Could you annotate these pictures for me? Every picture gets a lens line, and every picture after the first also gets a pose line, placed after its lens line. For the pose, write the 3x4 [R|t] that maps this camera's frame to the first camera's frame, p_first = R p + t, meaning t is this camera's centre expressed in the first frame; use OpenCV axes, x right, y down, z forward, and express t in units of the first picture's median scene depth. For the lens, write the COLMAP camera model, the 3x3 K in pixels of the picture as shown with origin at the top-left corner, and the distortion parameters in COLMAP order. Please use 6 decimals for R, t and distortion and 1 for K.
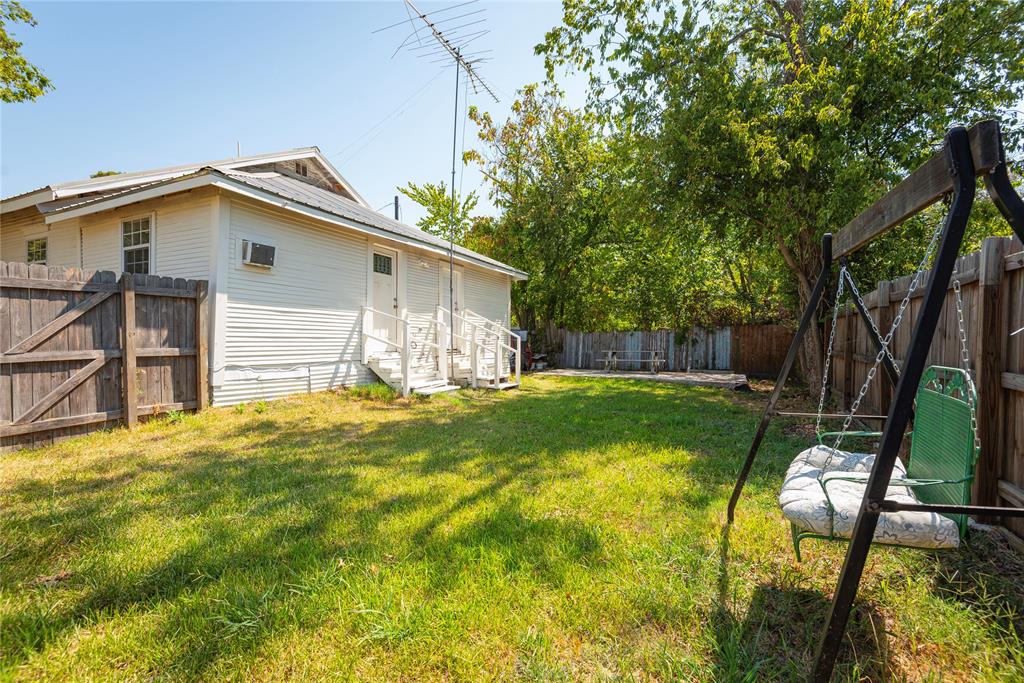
lens RADIAL K [[460.0, 0, 512.0], [0, 460.0, 341.5], [0, 0, 1]] dist [0.000628, -0.000486]
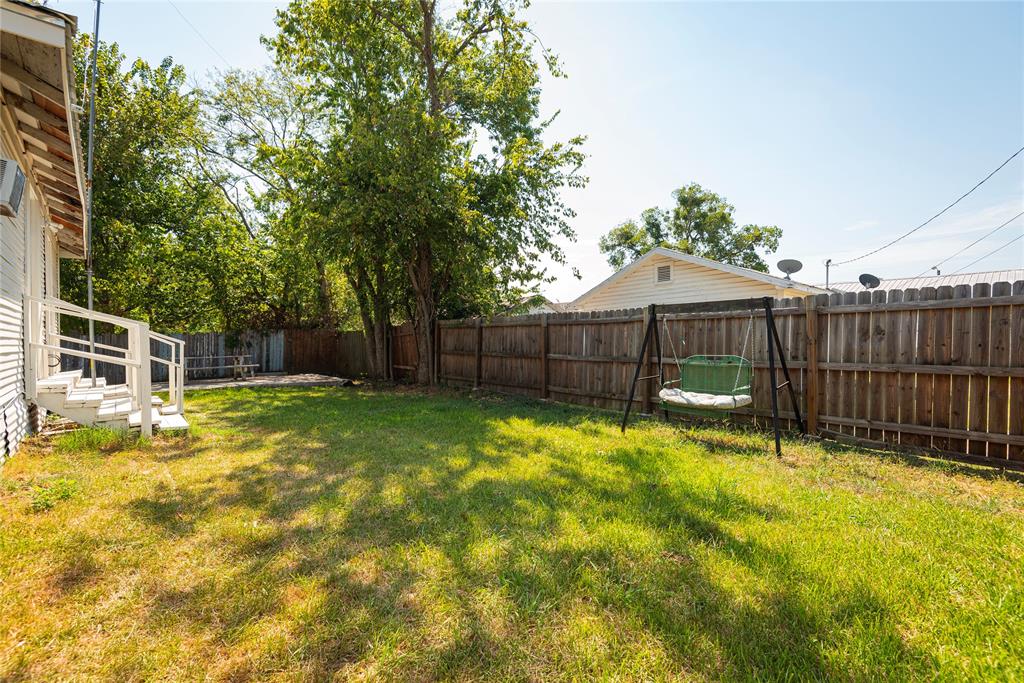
lens RADIAL K [[460.0, 0, 512.0], [0, 460.0, 341.5], [0, 0, 1]] dist [0.000628, -0.000486]
pose [[0.388881, -0.011020, 0.921222, -1.072541], [0.008620, 0.999928, 0.008323, -0.037137], [-0.921248, 0.004704, 0.388948, 0.425805]]
